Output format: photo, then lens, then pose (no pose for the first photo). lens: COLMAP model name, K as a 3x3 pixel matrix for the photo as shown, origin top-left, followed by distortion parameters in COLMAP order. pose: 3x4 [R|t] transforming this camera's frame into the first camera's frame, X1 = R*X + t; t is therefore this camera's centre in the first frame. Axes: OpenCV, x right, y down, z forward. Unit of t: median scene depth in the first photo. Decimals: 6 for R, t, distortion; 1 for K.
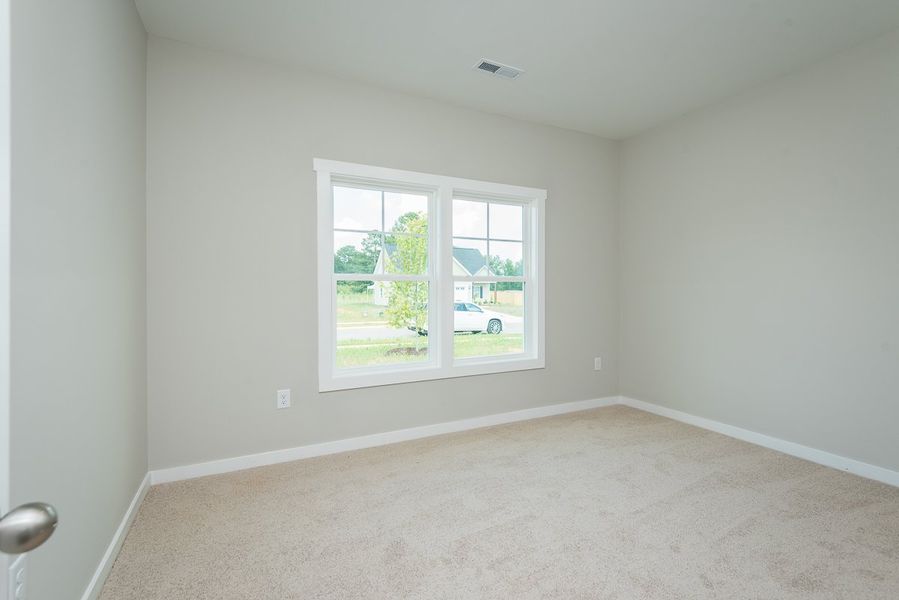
lens RADIAL K [[409.6, 0, 449.4], [0, 409.6, 289.3], [0, 0, 1]] dist [0.015965, -0.000482]
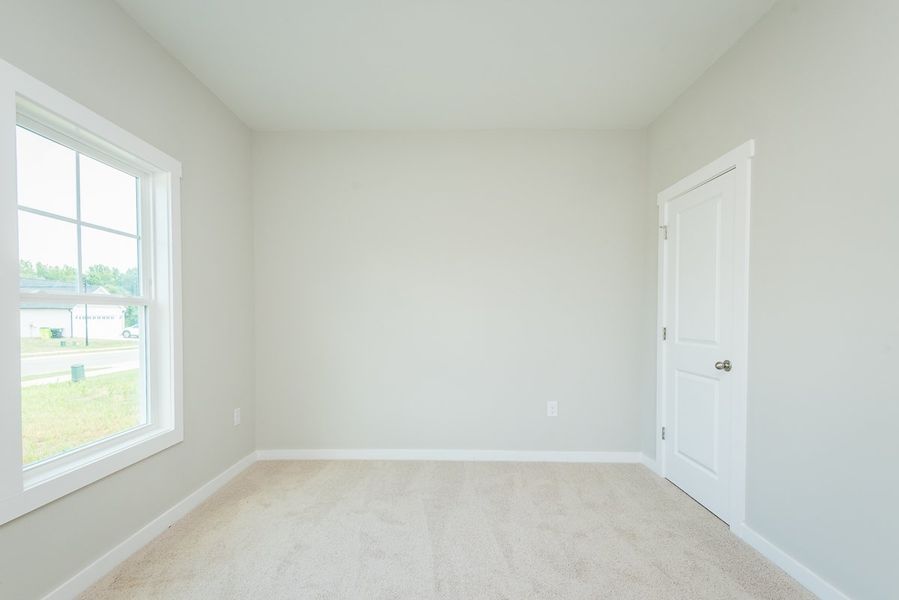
lens RADIAL K [[430.2, 0, 447.3], [0, 430.2, 317.7], [0, 0, 1]] dist [-0.000970, -0.000543]
pose [[0.462081, -0.004386, 0.886827, -0.174339], [-0.002158, 0.999979, 0.006070, -0.004608], [-0.886835, -0.004719, 0.462062, 0.328856]]
